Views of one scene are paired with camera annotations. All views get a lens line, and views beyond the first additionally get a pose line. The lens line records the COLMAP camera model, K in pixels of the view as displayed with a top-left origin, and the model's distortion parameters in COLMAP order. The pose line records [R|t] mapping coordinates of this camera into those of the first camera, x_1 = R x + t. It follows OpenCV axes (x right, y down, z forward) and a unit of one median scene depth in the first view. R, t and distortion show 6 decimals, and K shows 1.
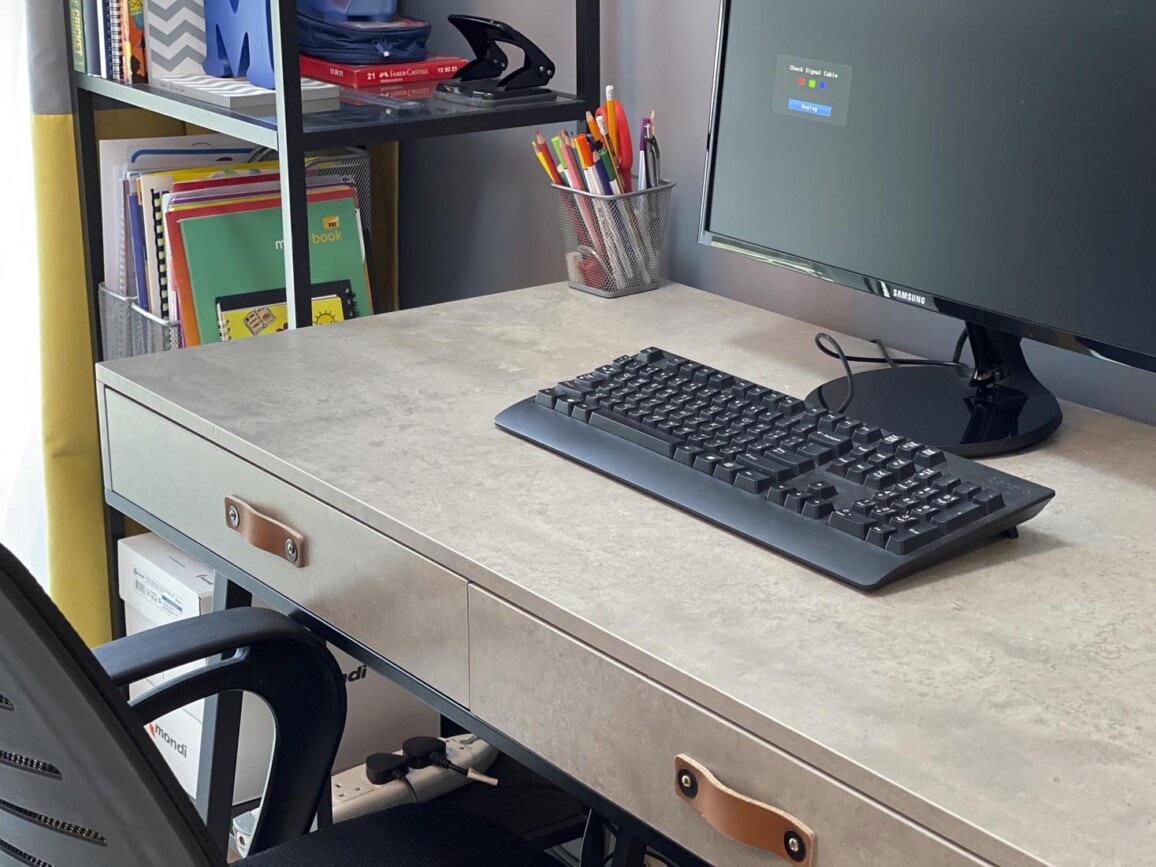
lens RADIAL K [[2151.5, 0, 572.3], [0, 2151.5, 435.3], [0, 0, 1]] dist [0.210291, 0.000000]
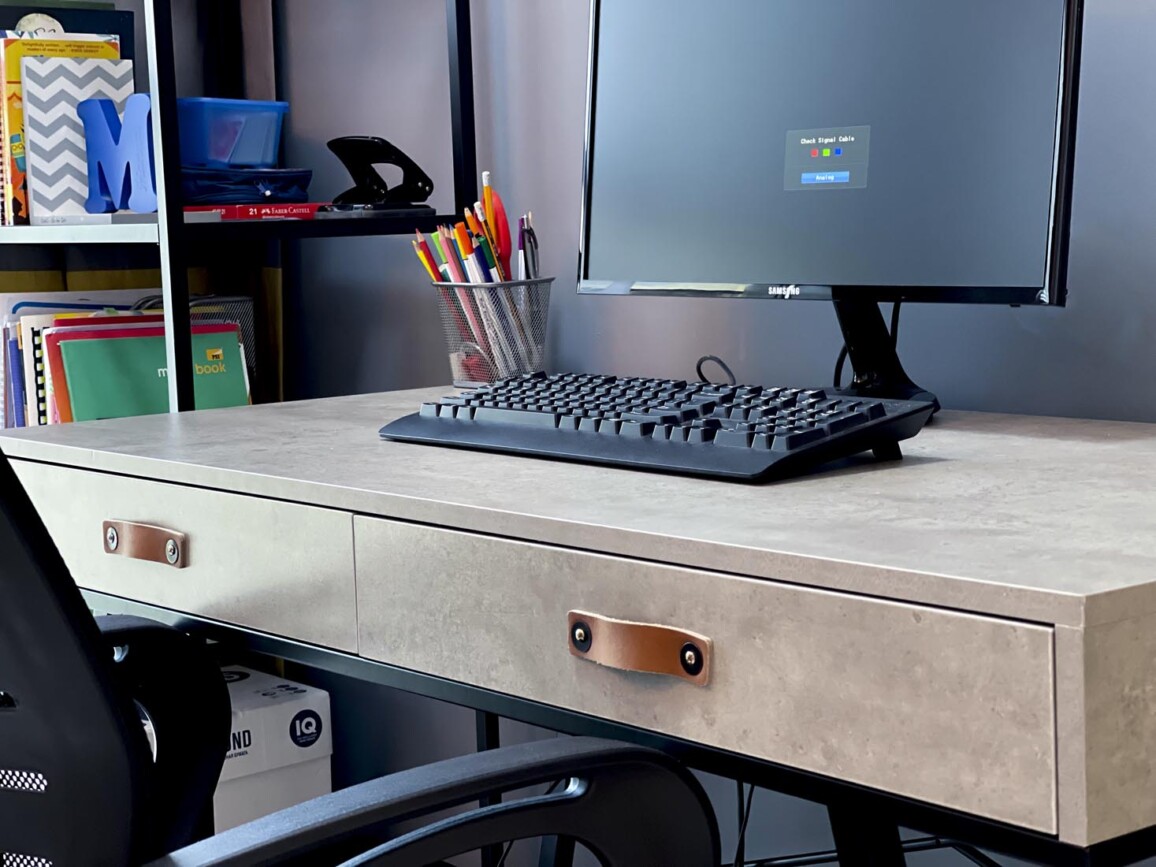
lens RADIAL K [[2151.5, 0, 581.3], [0, 2151.5, 435.6], [0, 0, 1]] dist [0.210291, 0.000000]
pose [[0.997902, -0.033359, 0.055481, 0.001383], [0.043994, 0.978157, -0.203157, 0.163739], [-0.047492, 0.205172, 0.977573, 0.018789]]
